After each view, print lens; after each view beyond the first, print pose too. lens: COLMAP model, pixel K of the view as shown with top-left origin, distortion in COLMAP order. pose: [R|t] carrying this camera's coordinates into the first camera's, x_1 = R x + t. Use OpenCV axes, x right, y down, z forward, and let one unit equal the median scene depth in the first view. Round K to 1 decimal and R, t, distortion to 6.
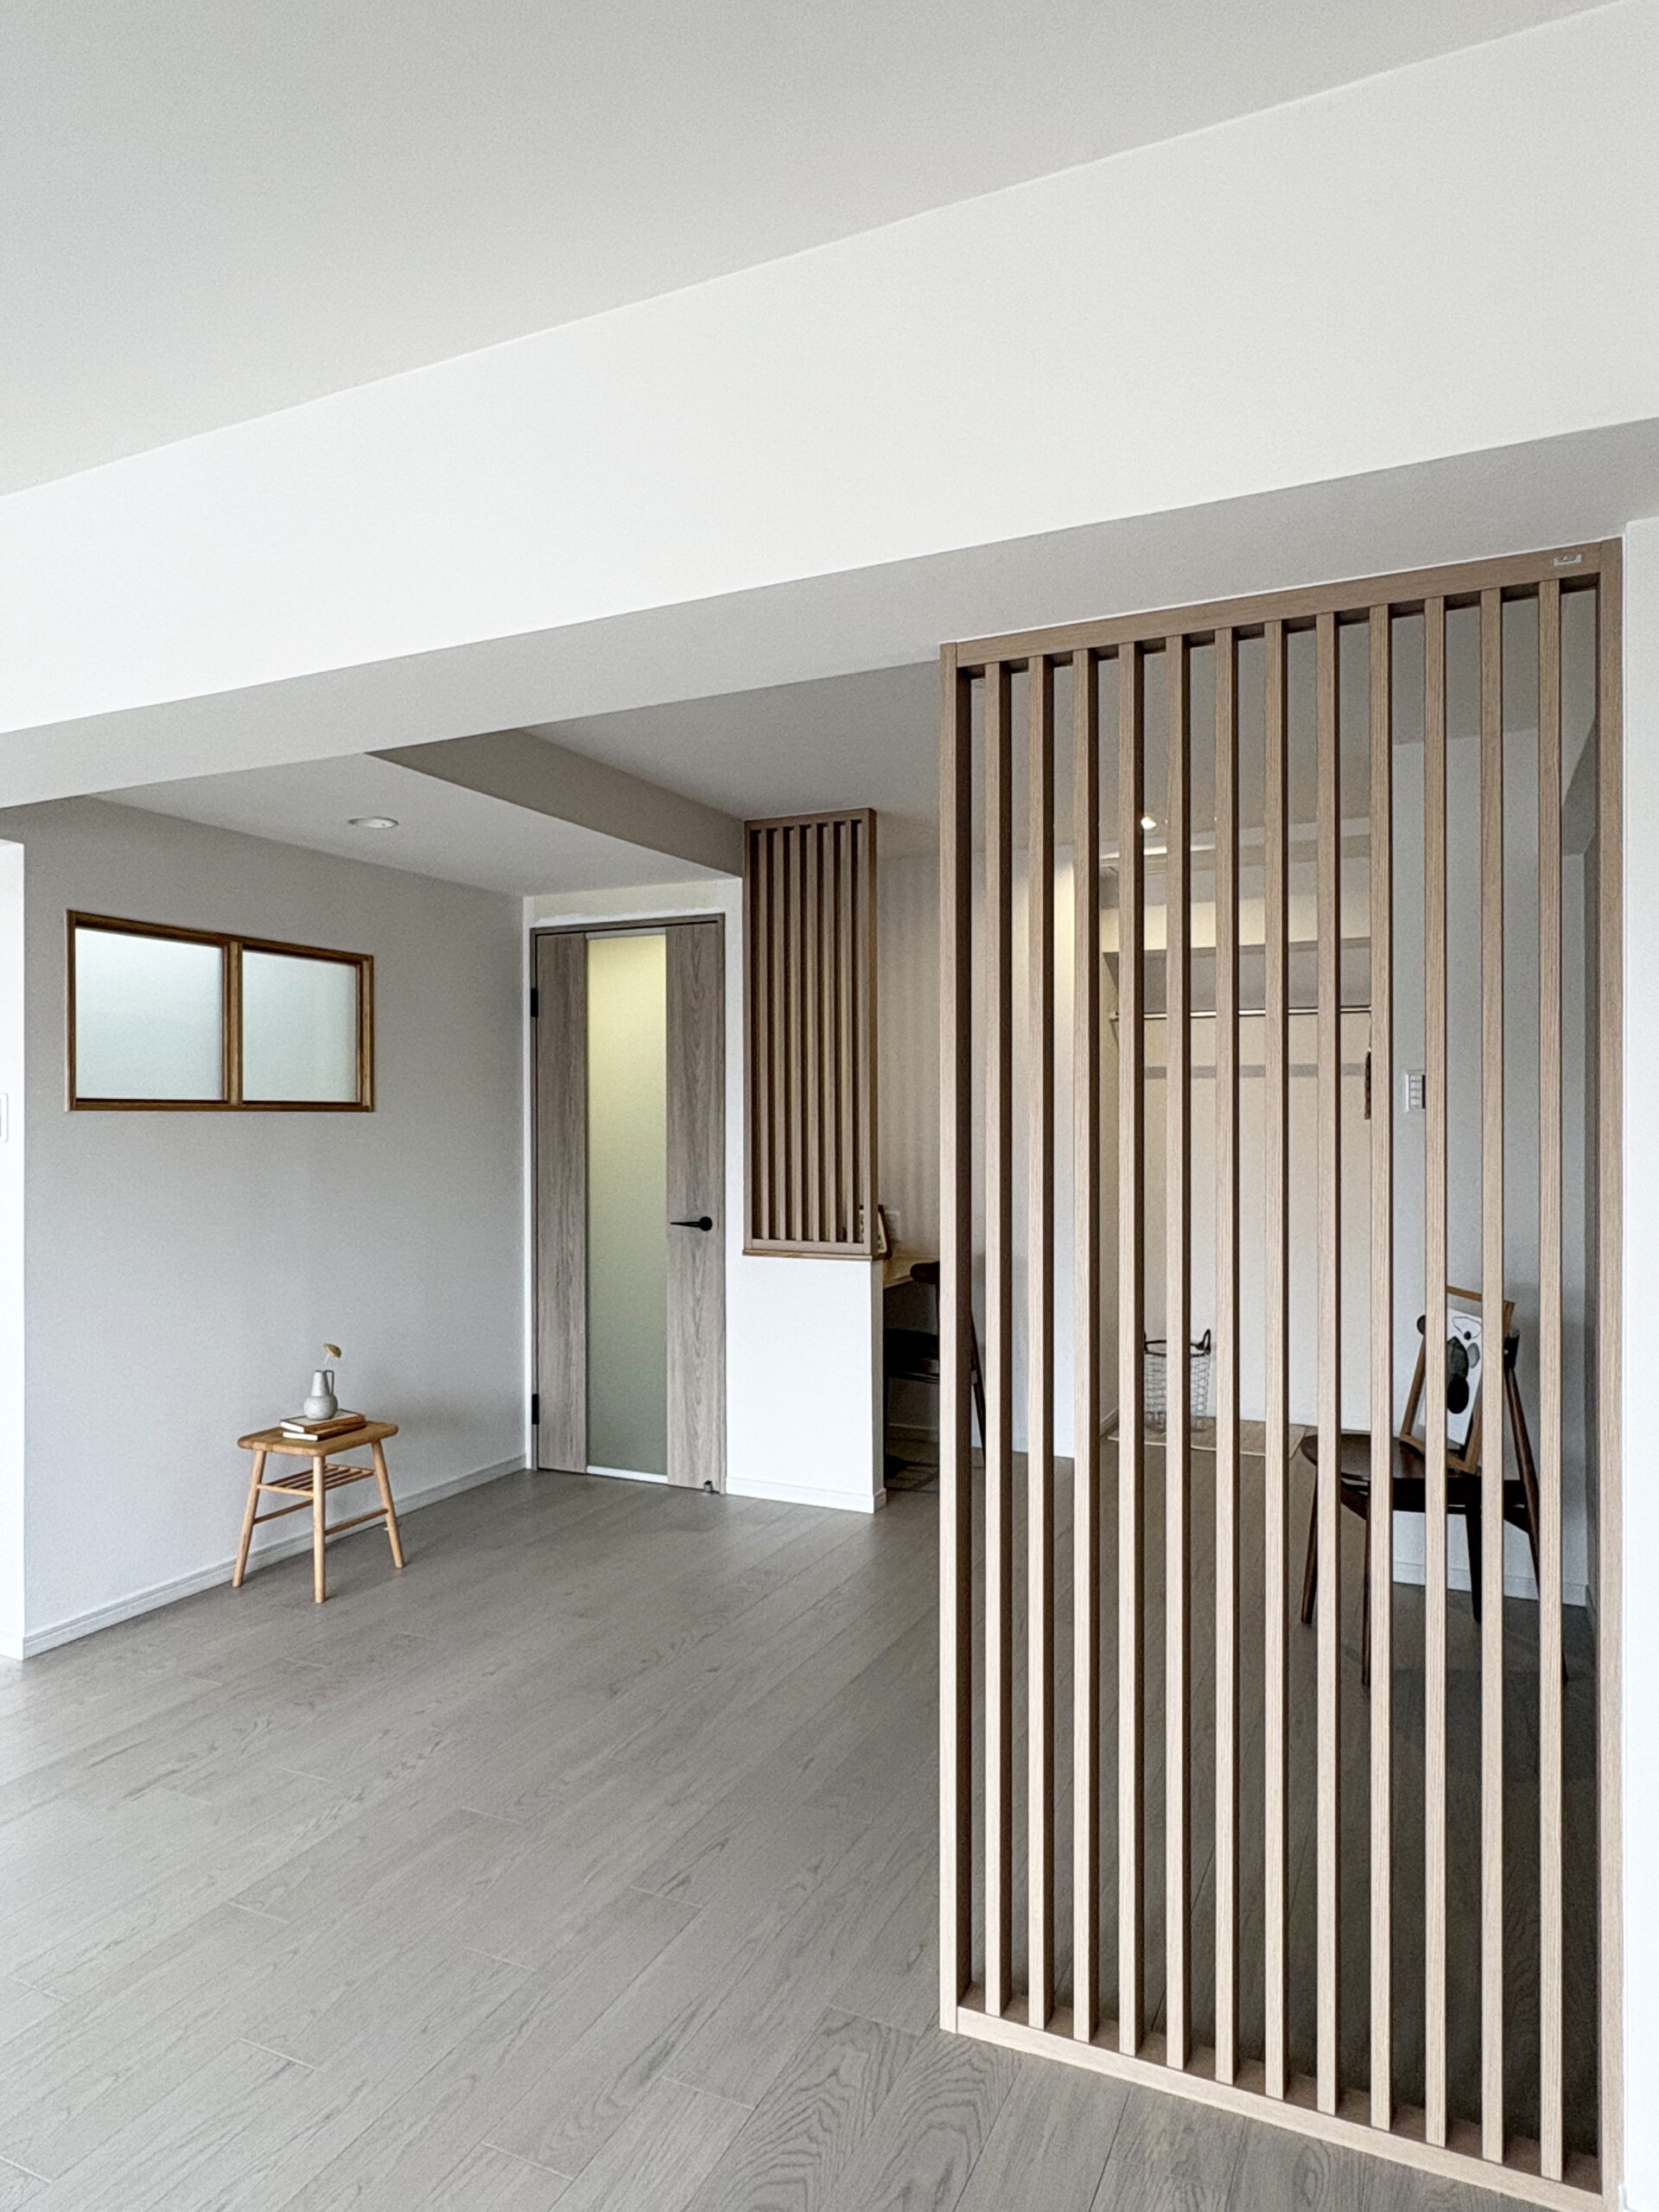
lens RADIAL K [[1345.4, 0, 829.5], [0, 1345.4, 1106.0], [0, 0, 1]] dist [-0.000018, -0.001160]
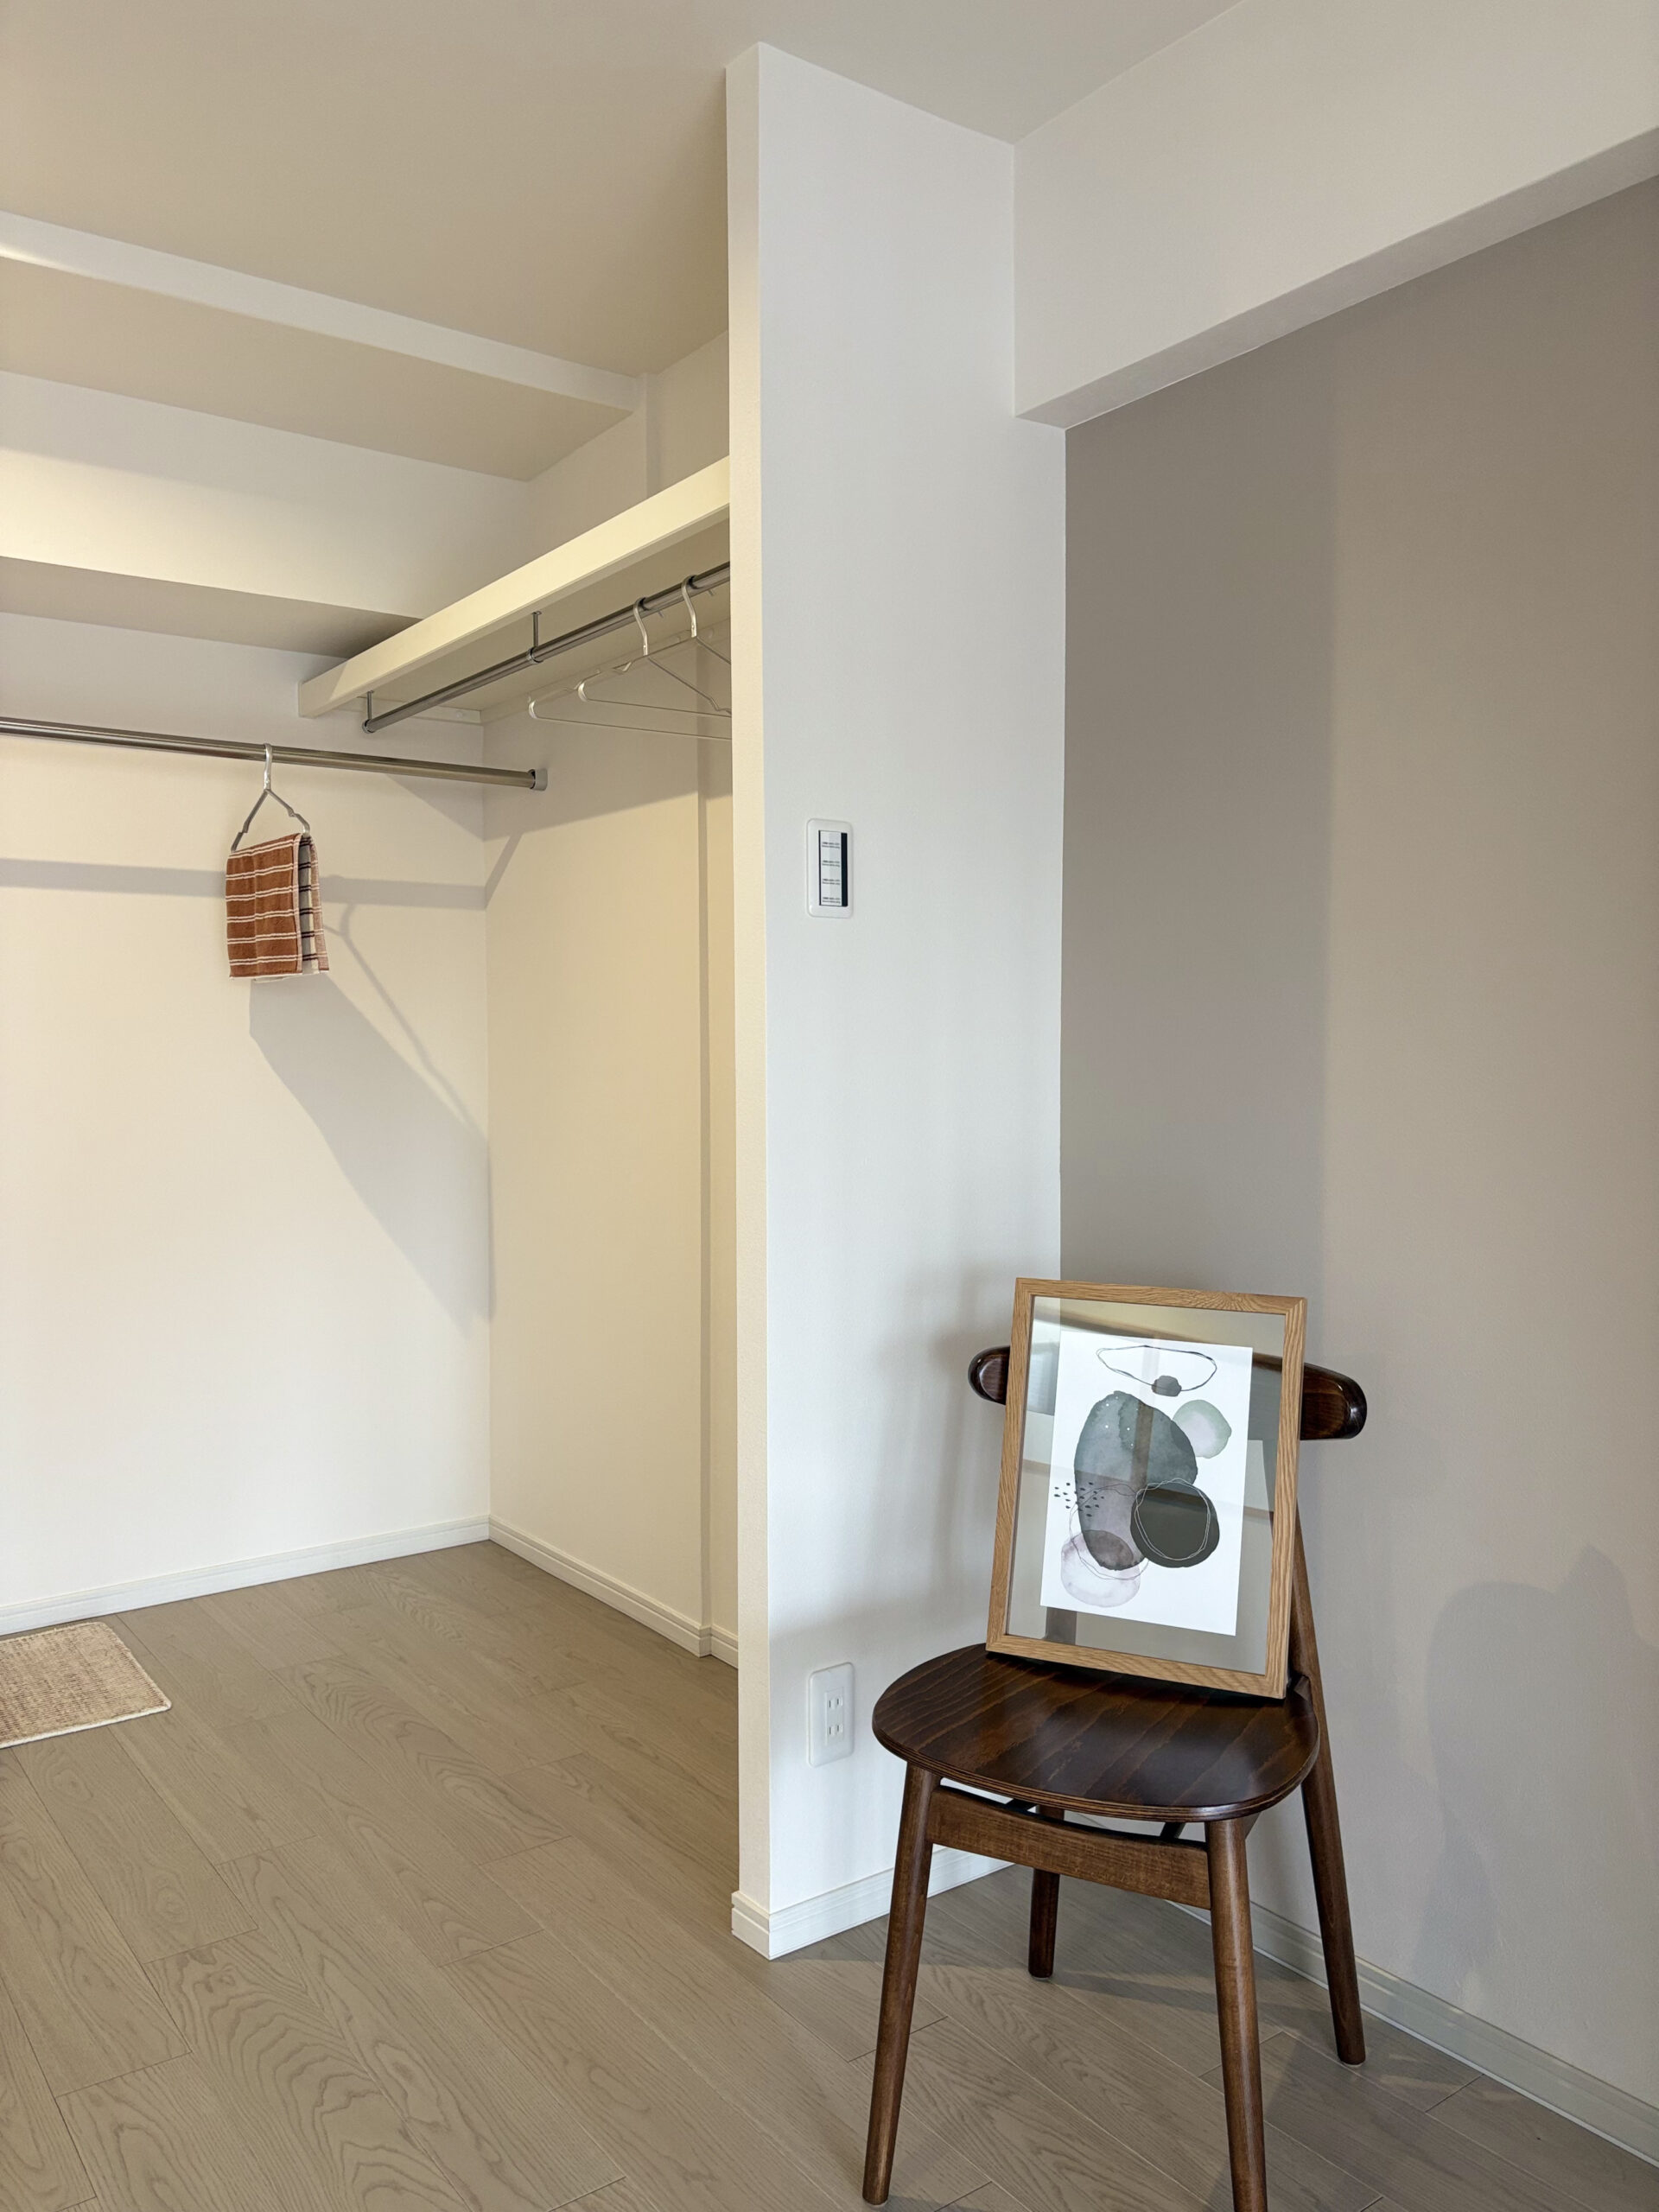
lens RADIAL K [[1671.4, 0, 829.5], [0, 1671.4, 1106.0], [0, 0, 1]] dist [0.088903, -0.136531]
pose [[0.488963, -0.030517, 0.871771, -0.049092], [-0.003047, 0.999322, 0.036691, 0.039859], [-0.872299, -0.020597, 0.488538, 0.584163]]
